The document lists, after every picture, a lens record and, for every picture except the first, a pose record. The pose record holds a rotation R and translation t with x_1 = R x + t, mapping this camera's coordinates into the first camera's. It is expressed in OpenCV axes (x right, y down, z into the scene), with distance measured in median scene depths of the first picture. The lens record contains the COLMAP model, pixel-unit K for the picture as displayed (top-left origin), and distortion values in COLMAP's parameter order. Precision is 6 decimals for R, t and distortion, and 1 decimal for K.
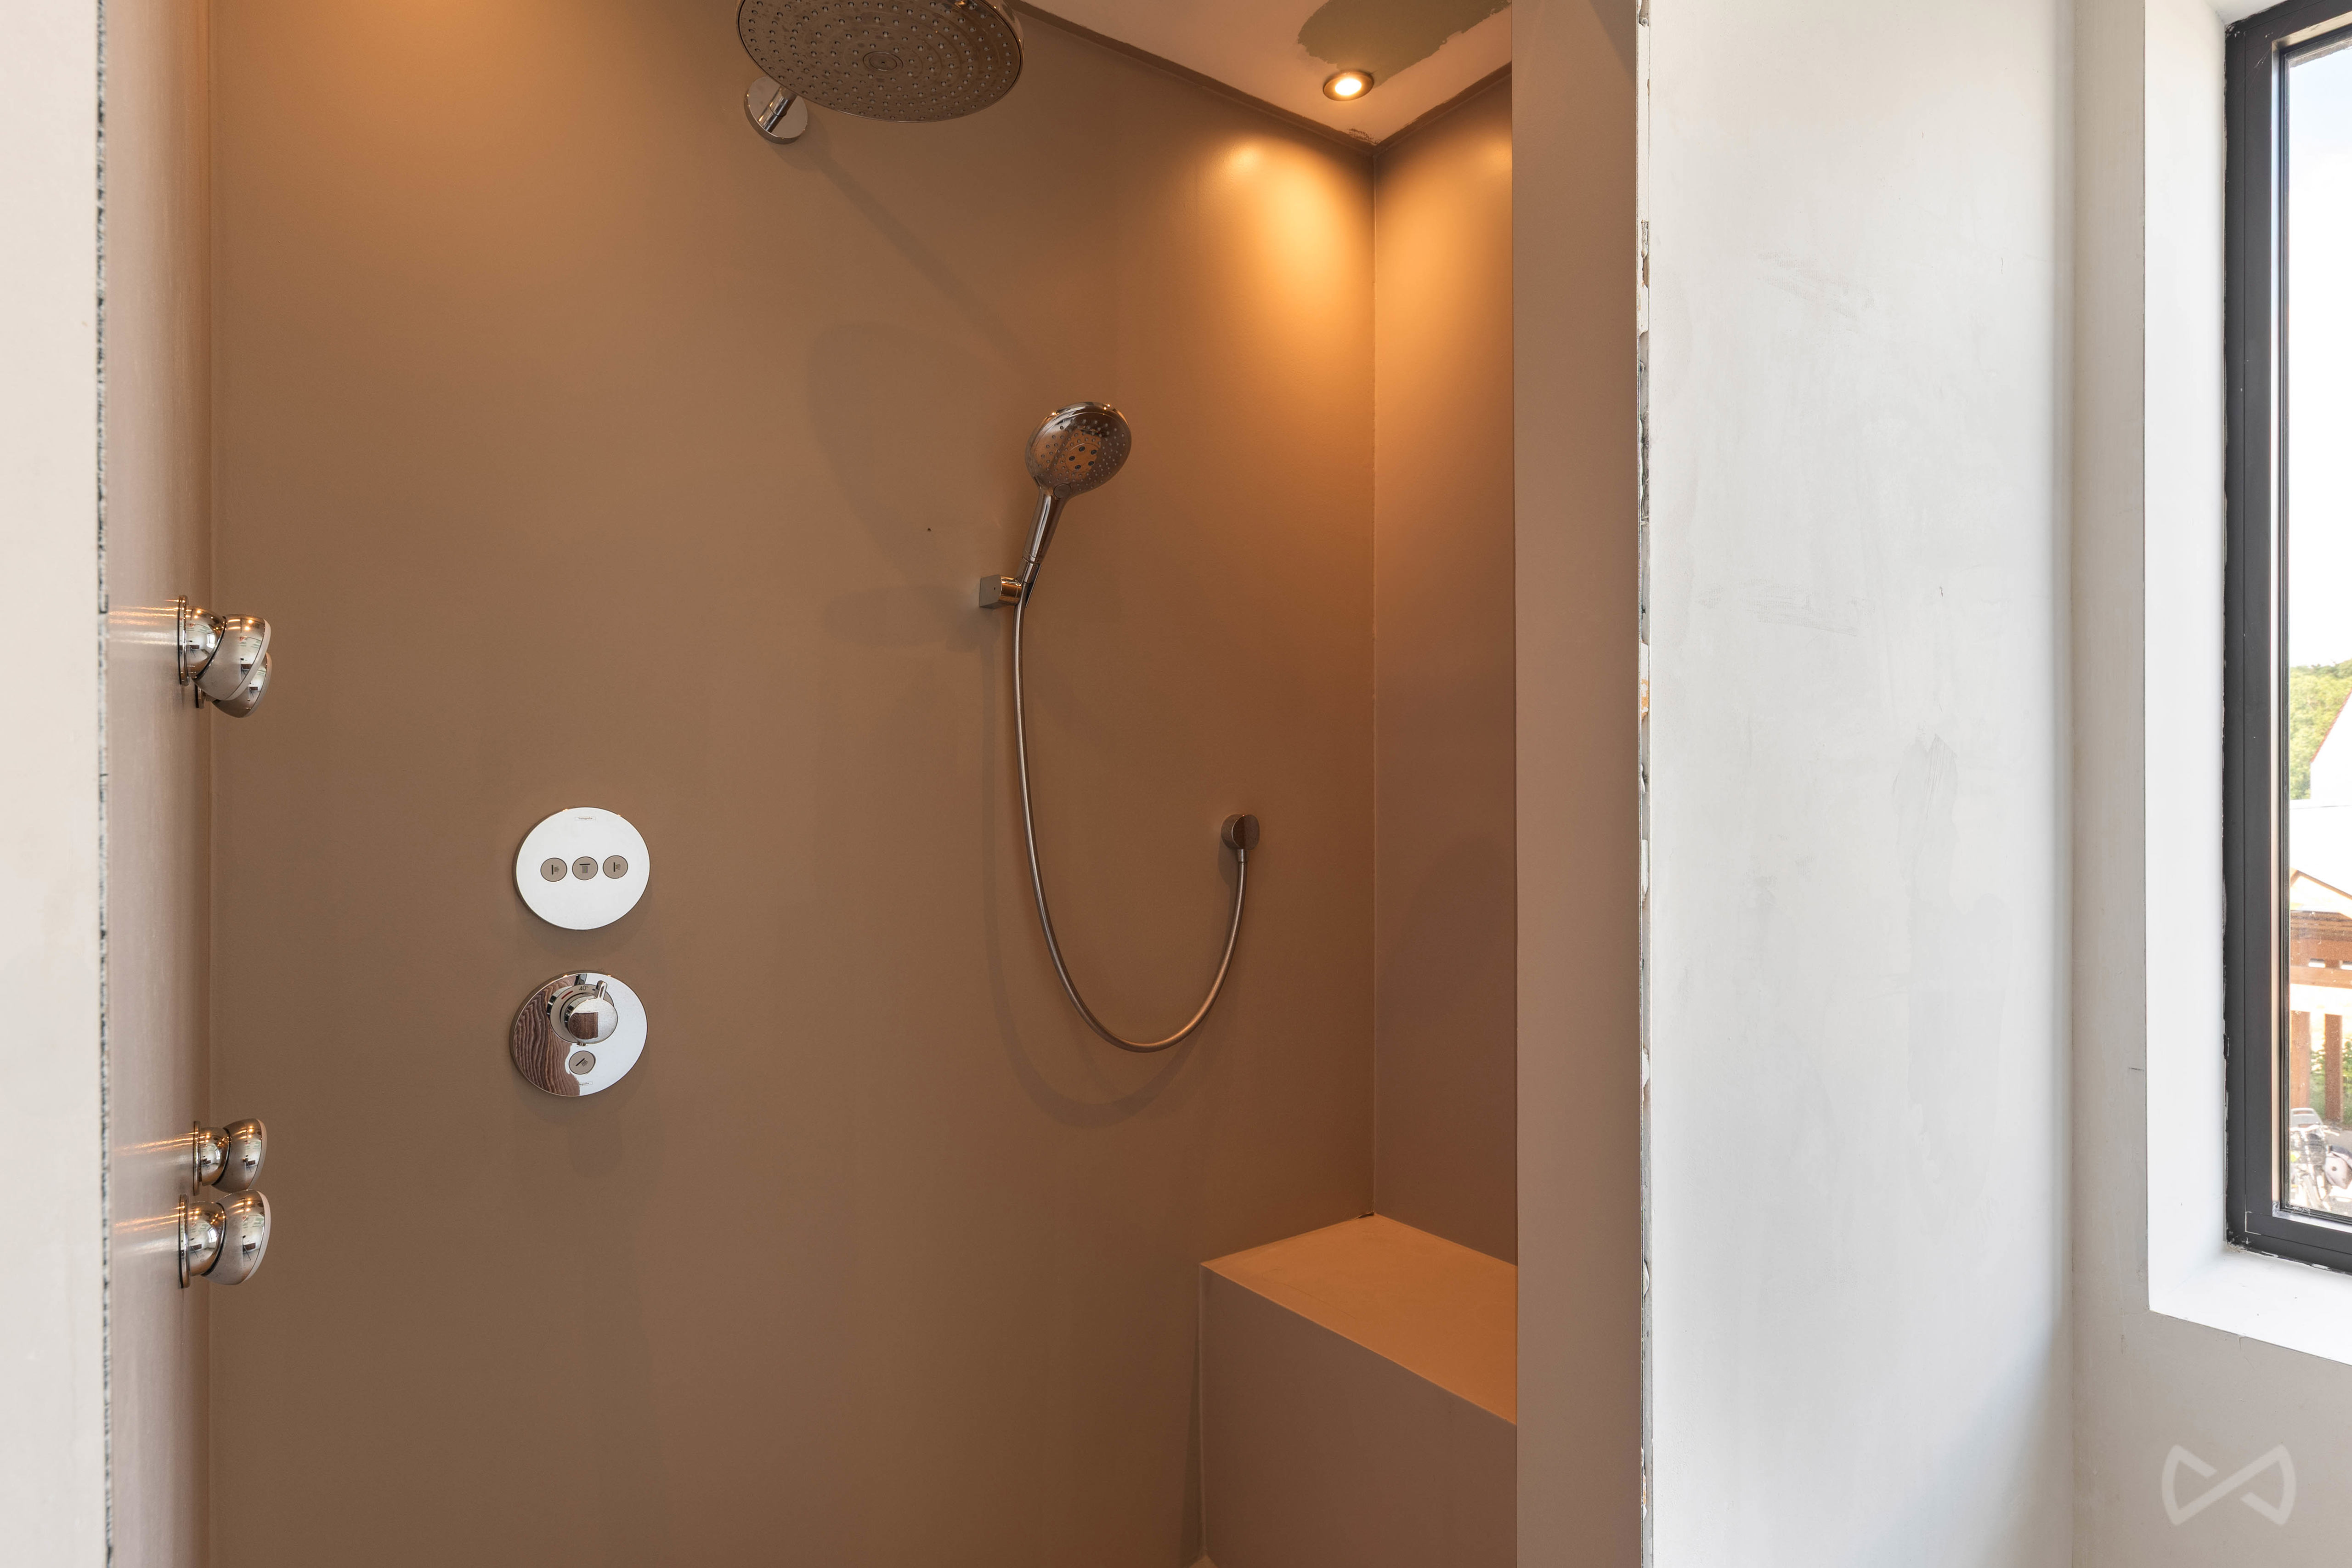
lens RADIAL K [[1257.5, 0, 1141.4], [0, 1257.5, 798.4], [0, 0, 1]] dist [0.016944, -0.006093]
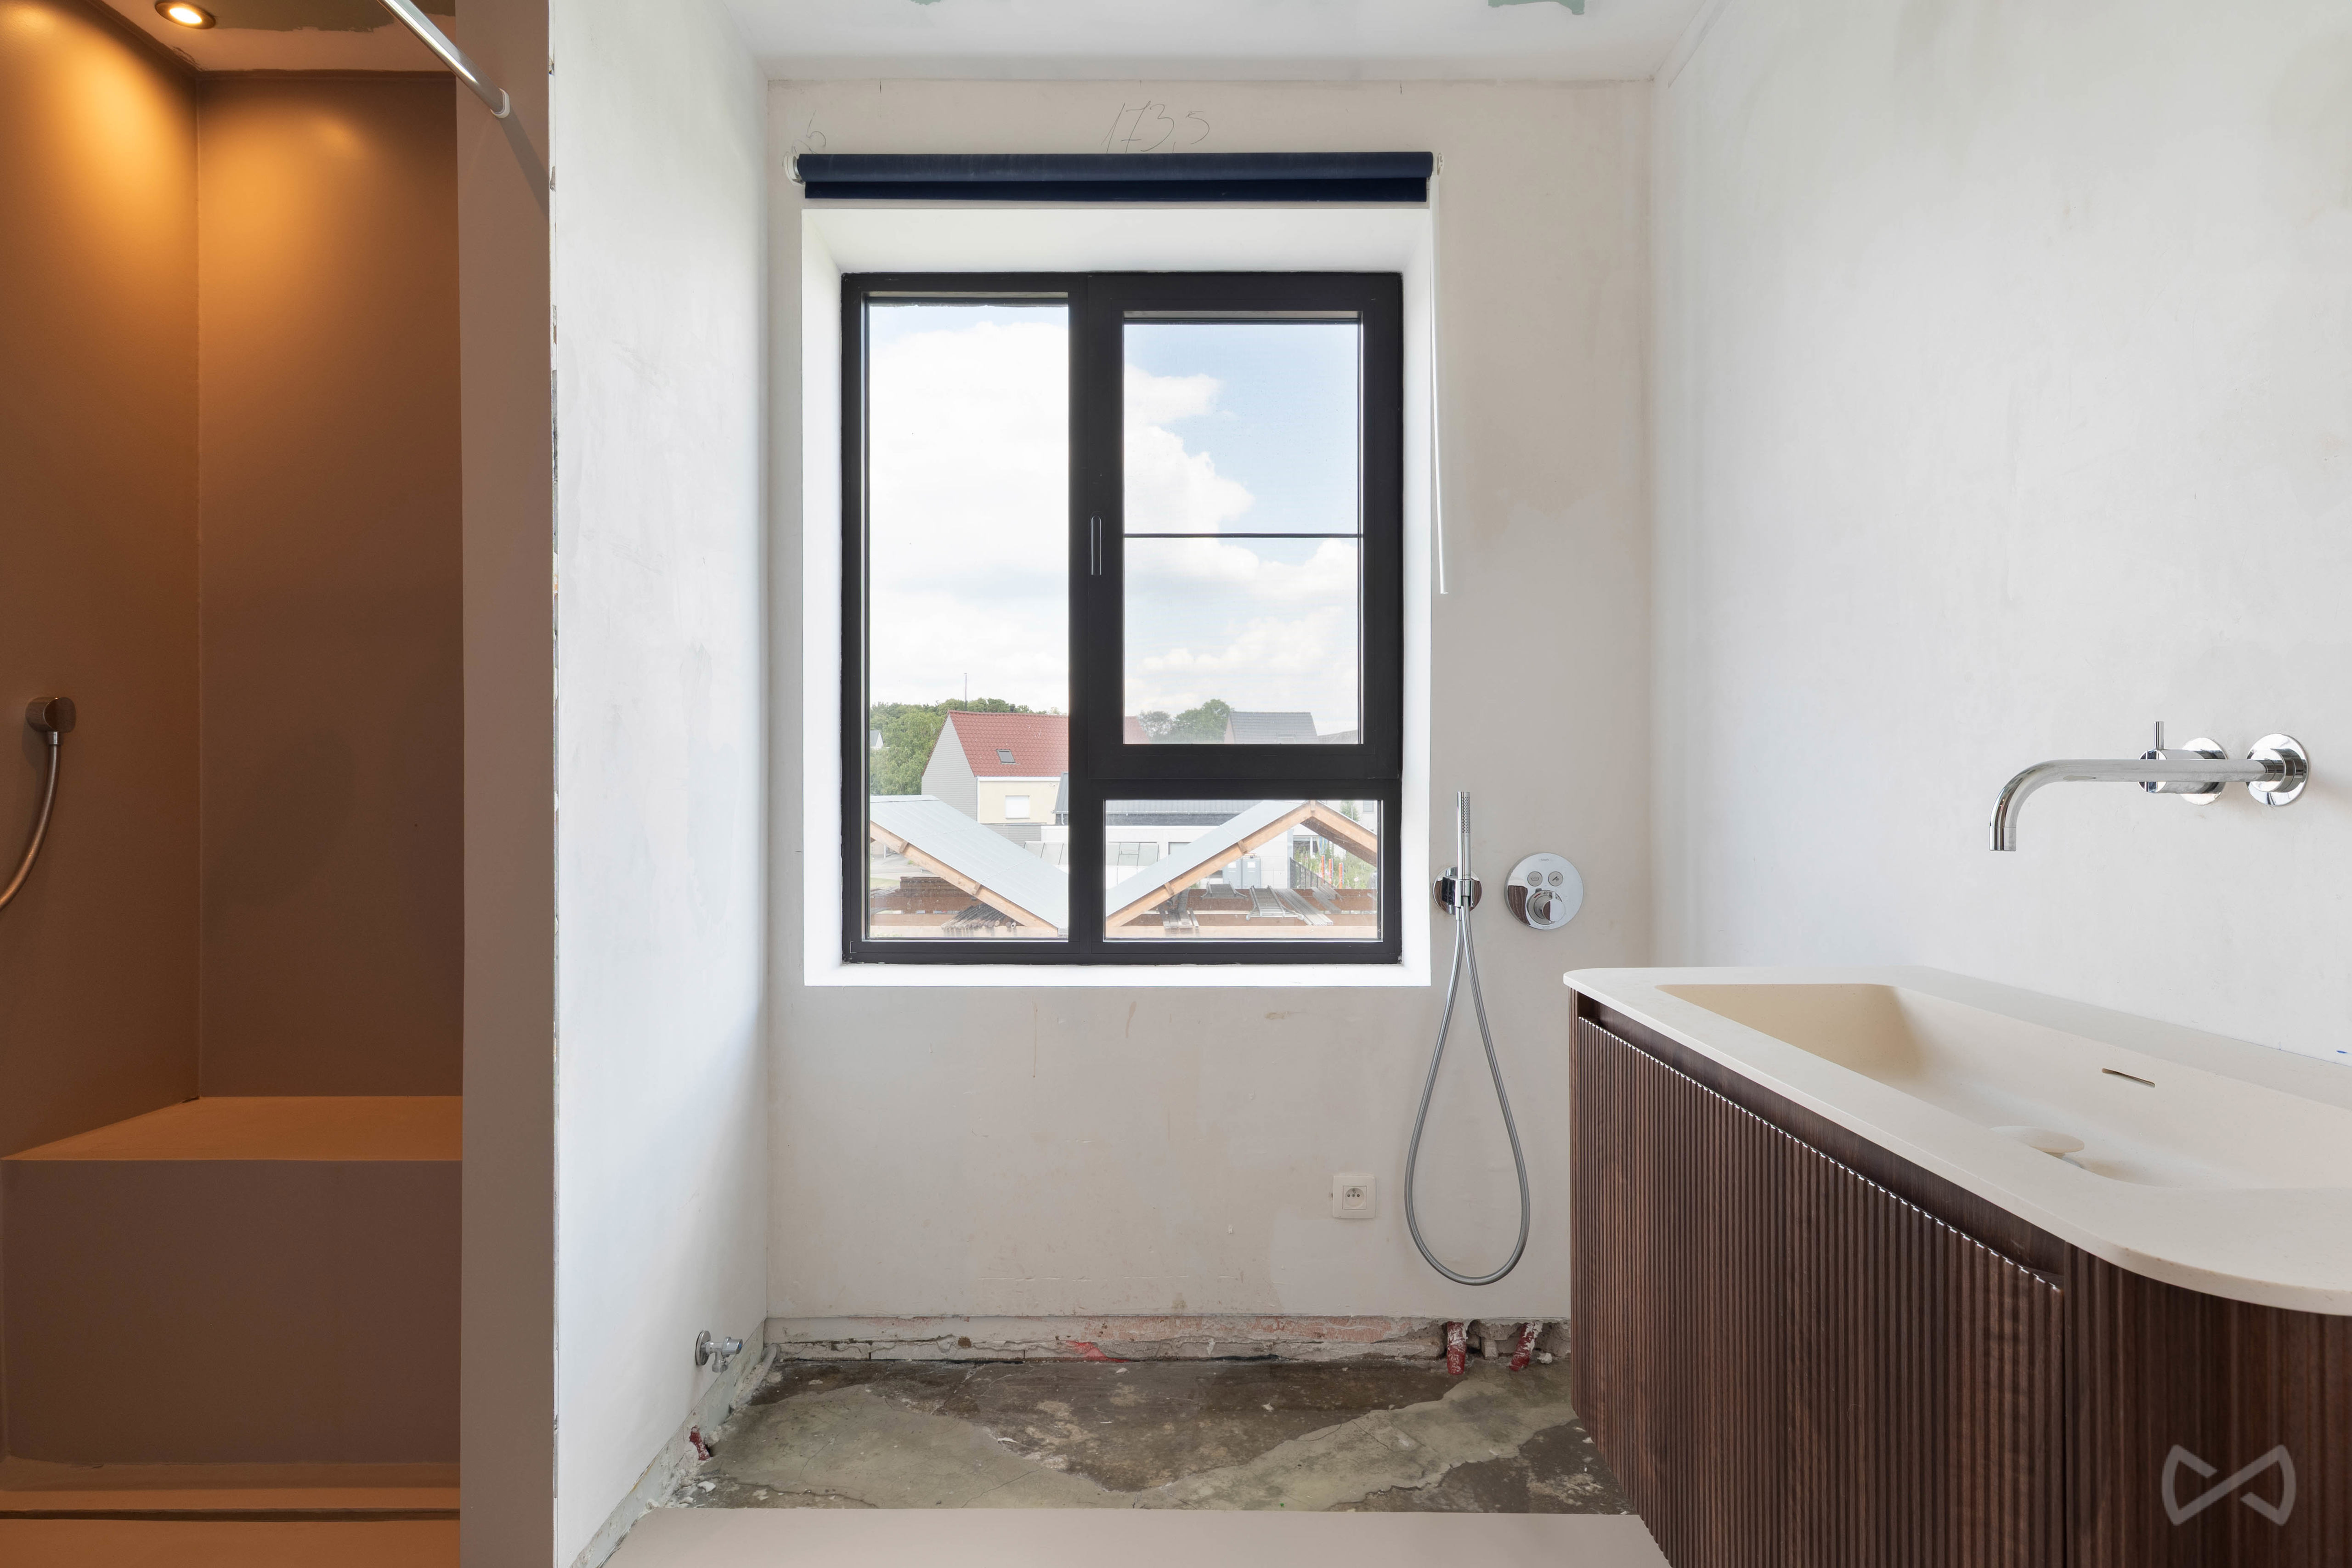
lens RADIAL K [[1257.5, 0, 1189.2], [0, 1257.5, 794.2], [0, 0, 1]] dist [0.016944, -0.006093]
pose [[0.578599, 0.002115, 0.815609, -0.322609], [-0.000068, 0.999997, -0.002545, 0.134771], [-0.815612, 0.001417, 0.578598, -0.444948]]
